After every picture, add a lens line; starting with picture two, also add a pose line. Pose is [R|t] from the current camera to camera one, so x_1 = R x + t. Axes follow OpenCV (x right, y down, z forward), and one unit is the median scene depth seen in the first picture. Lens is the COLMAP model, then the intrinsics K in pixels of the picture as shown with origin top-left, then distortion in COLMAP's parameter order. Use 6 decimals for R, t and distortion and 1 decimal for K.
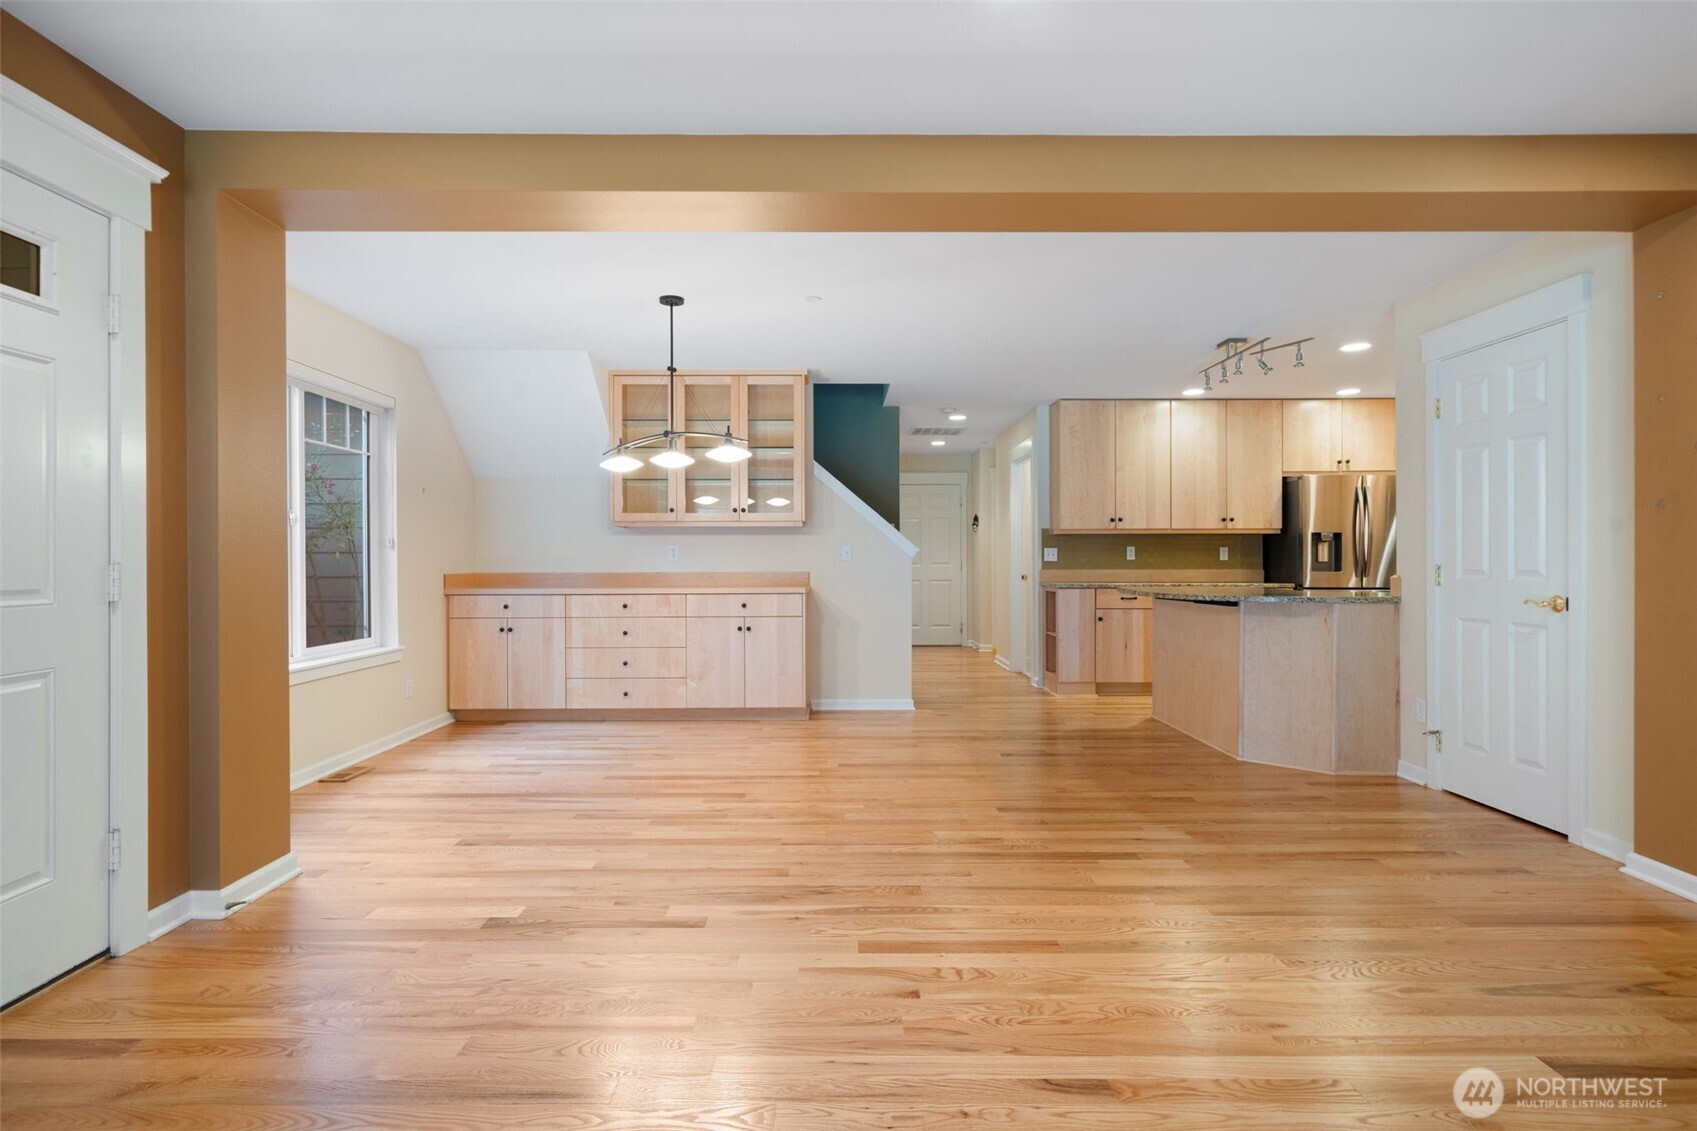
lens RADIAL K [[865.6, 0, 848.5], [0, 865.6, 565.5], [0, 0, 1]] dist [0.000780, -0.000521]
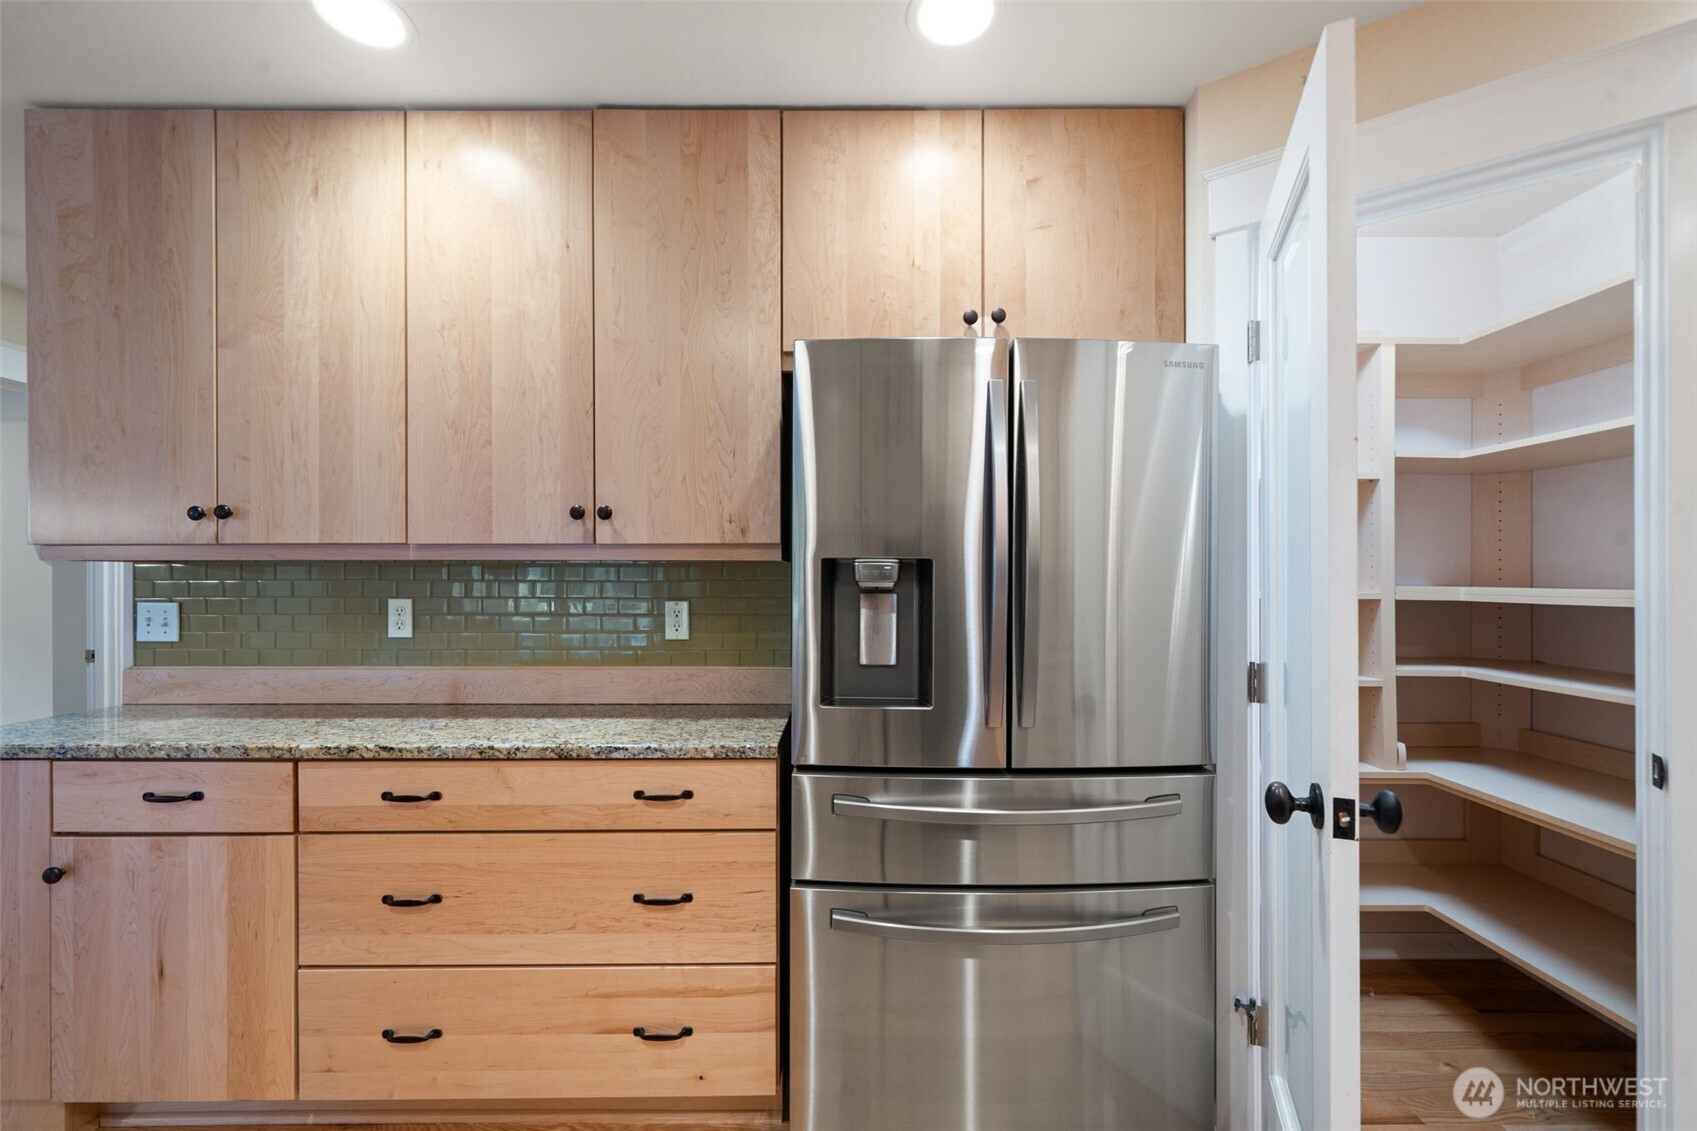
lens RADIAL K [[816.6, 0, 862.2], [0, 816.6, 571.0], [0, 0, 1]] dist [0.005476, 0.000653]
pose [[0.999936, 0.001800, -0.011190, 0.601668], [-0.001923, 0.999939, -0.010911, -0.034527], [0.011170, 0.010932, 0.999878, 0.816534]]
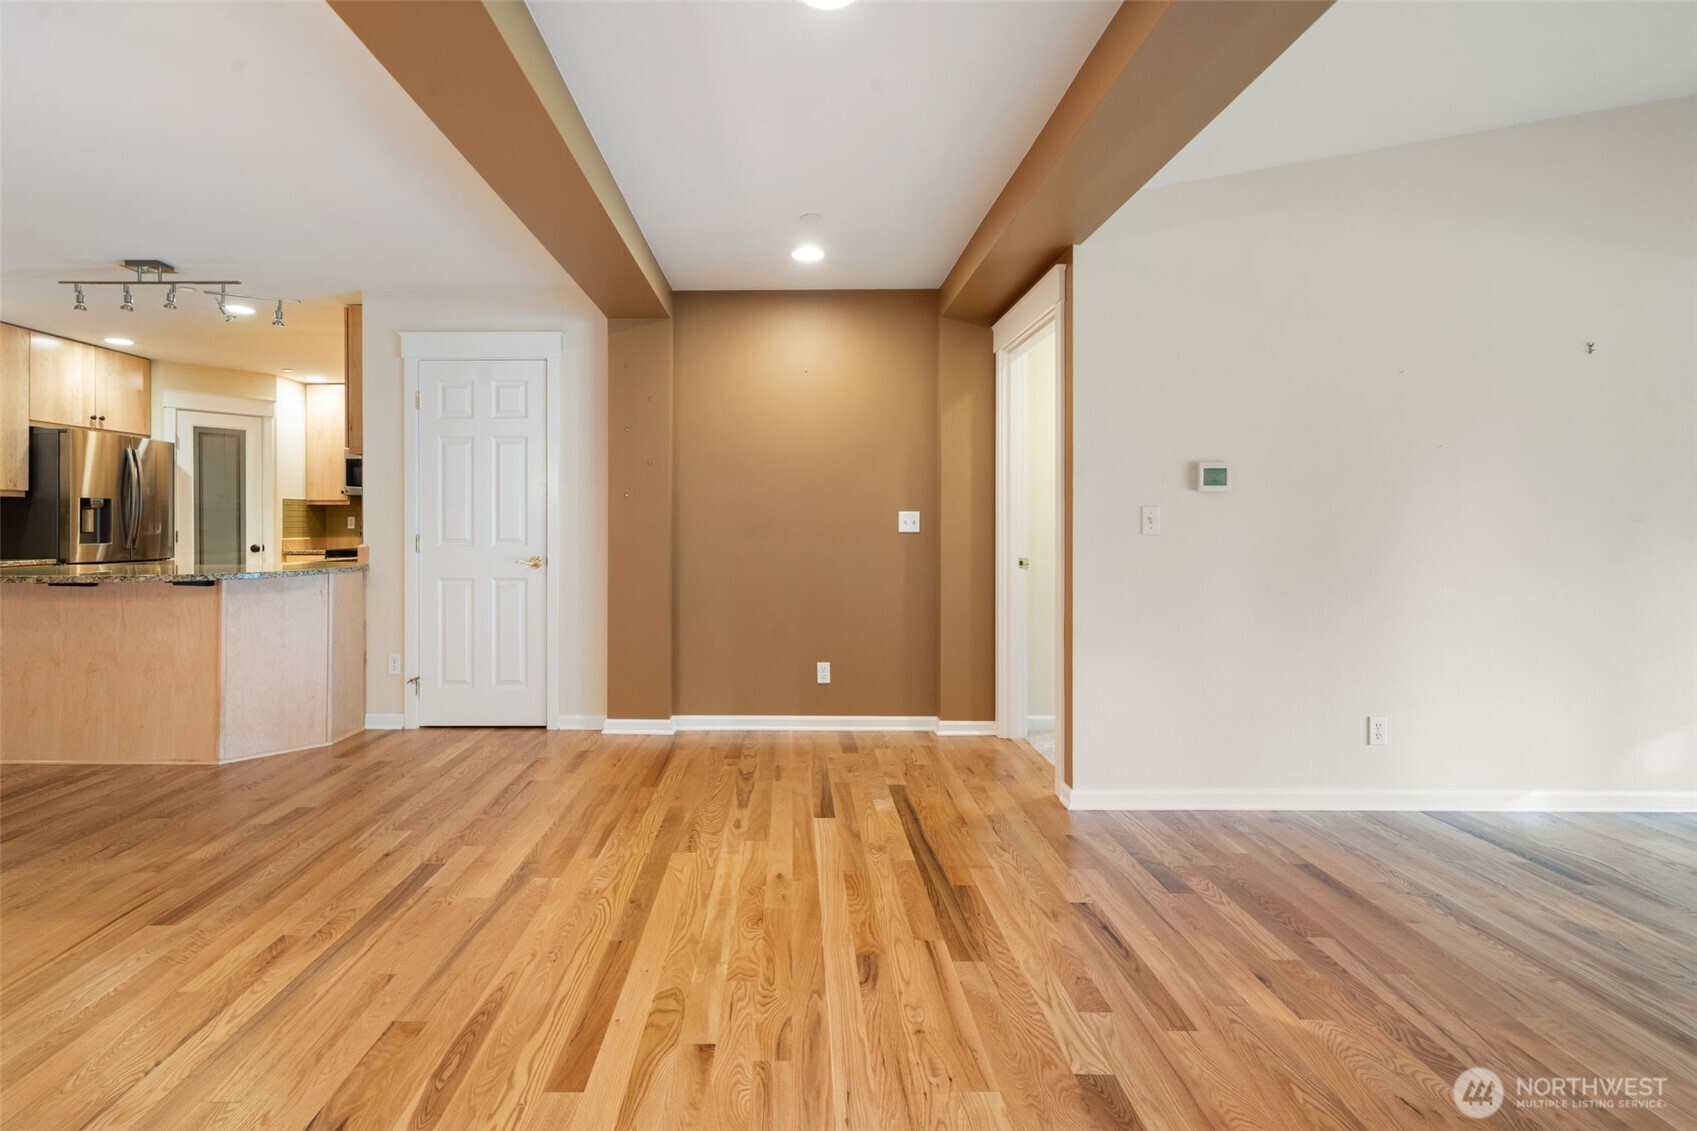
lens RADIAL K [[795.7, 0, 787.8], [0, 795.7, 522.1], [0, 0, 1]] dist [0.001630, 0.000121]
pose [[0.014453, 0.004148, 0.999887, -0.254711], [0.007480, 0.999963, -0.004257, -0.006103], [-0.999868, 0.007541, 0.014421, 0.325558]]
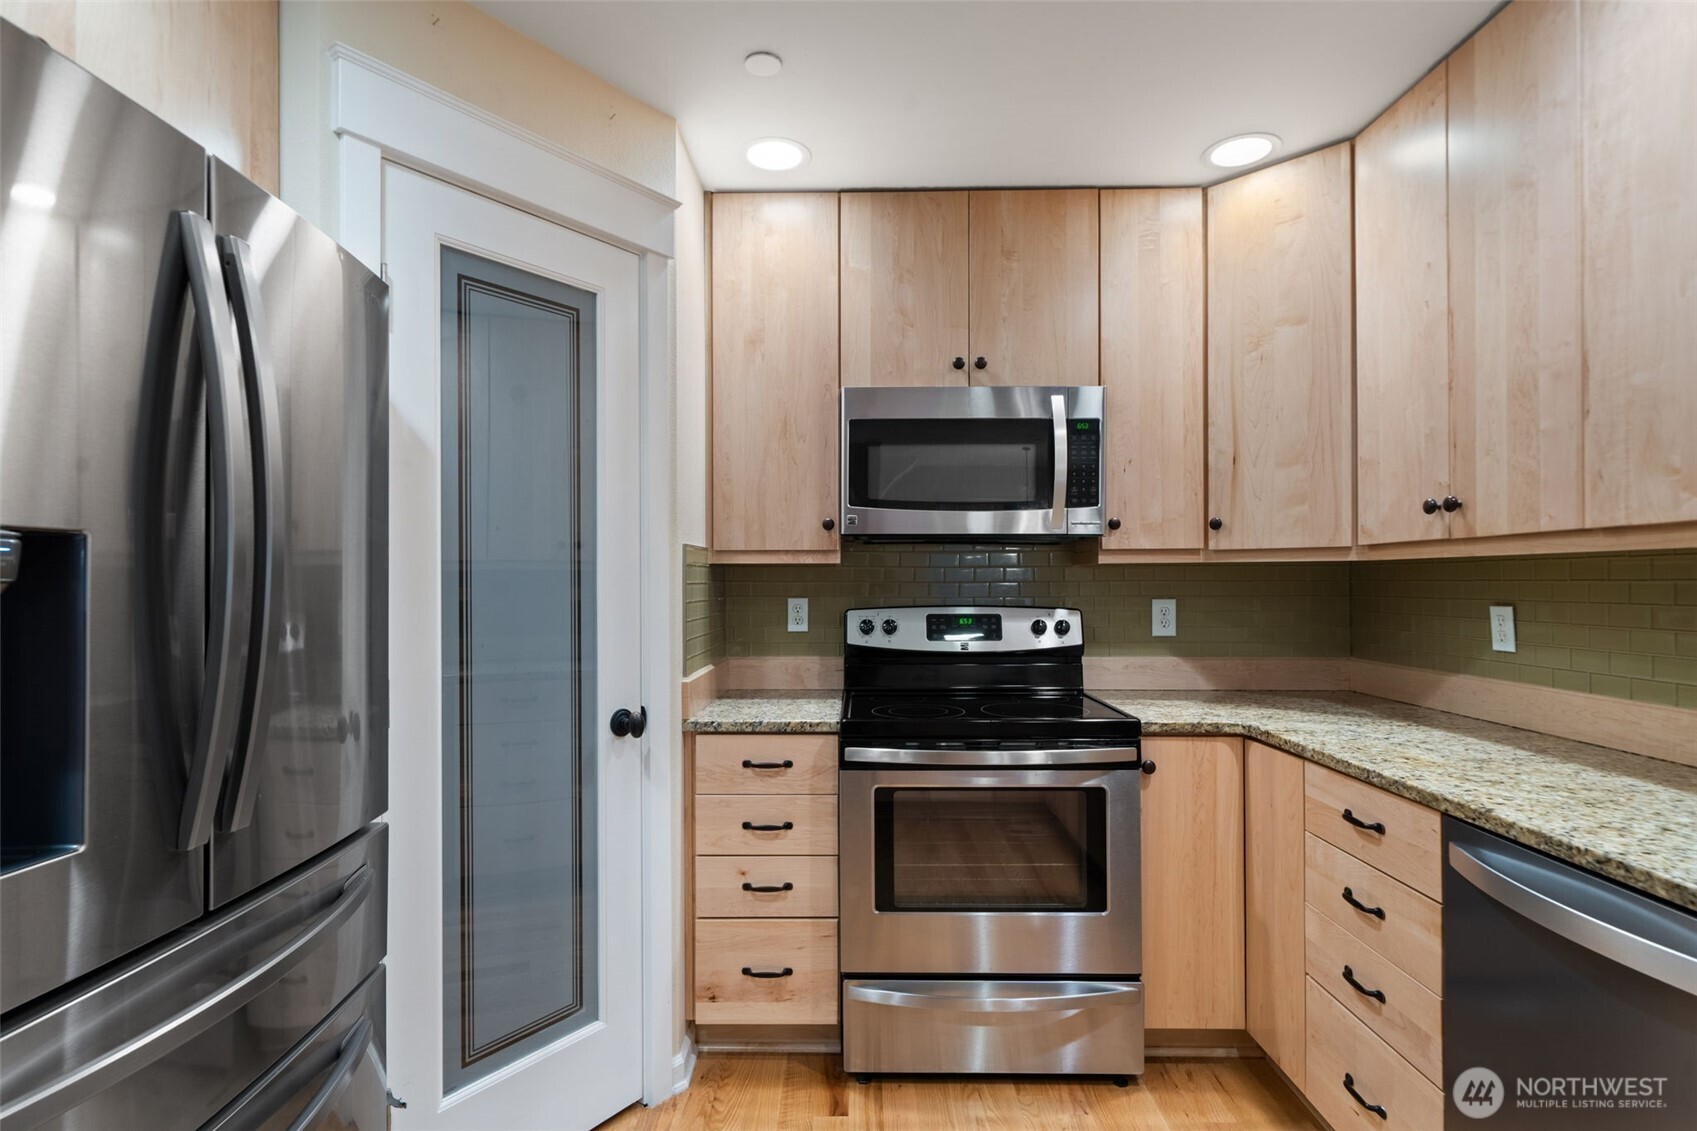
lens RADIAL K [[865.6, 0, 848.5], [0, 865.6, 565.5], [0, 0, 1]] dist [0.000780, -0.000521]
pose [[0.018185, 0.018659, 0.999661, 0.488189], [0.005494, 0.999809, -0.018762, -0.032831], [-0.999820, 0.005833, 0.018079, 0.968683]]
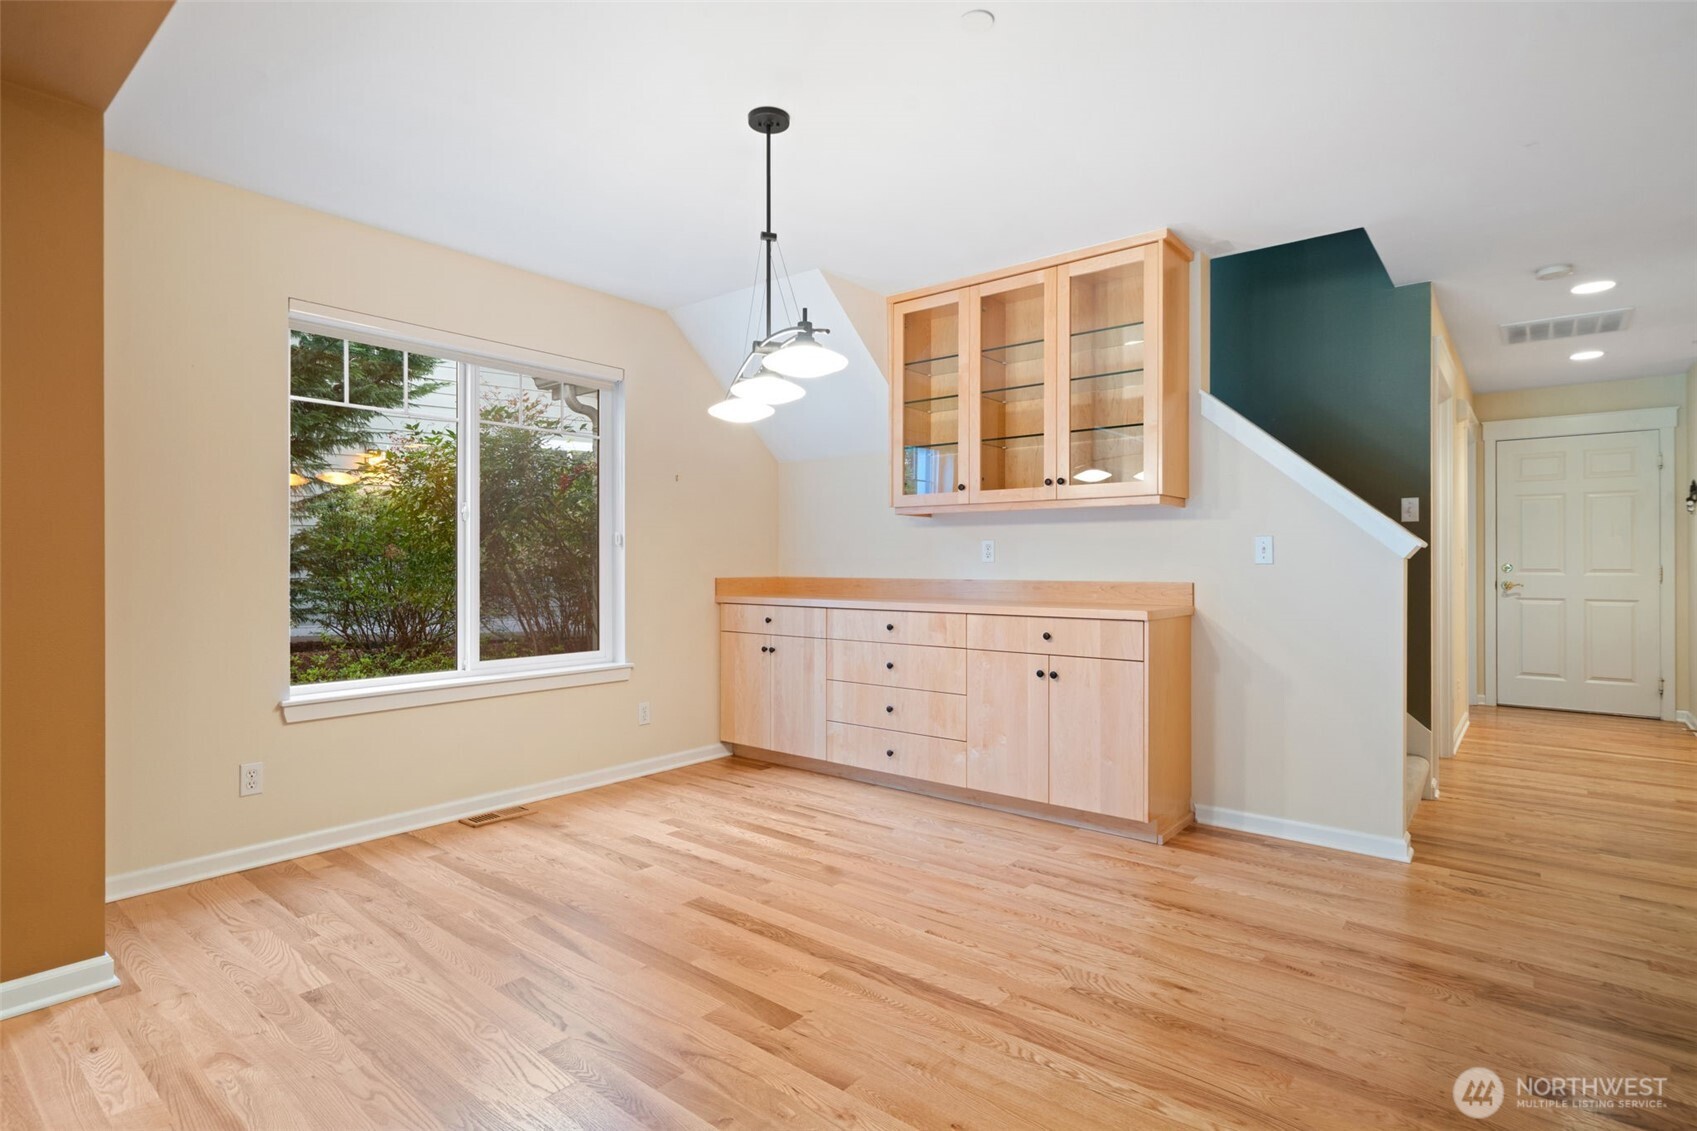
lens RADIAL K [[849.0, 0, 869.8], [0, 849.0, 560.1], [0, 0, 1]] dist [0.005387, 0.000508]
pose [[0.766354, 0.001385, -0.642417, 0.155707], [-0.008100, 0.999939, -0.007506, -0.001760], [0.642368, 0.010956, 0.766318, 0.426602]]
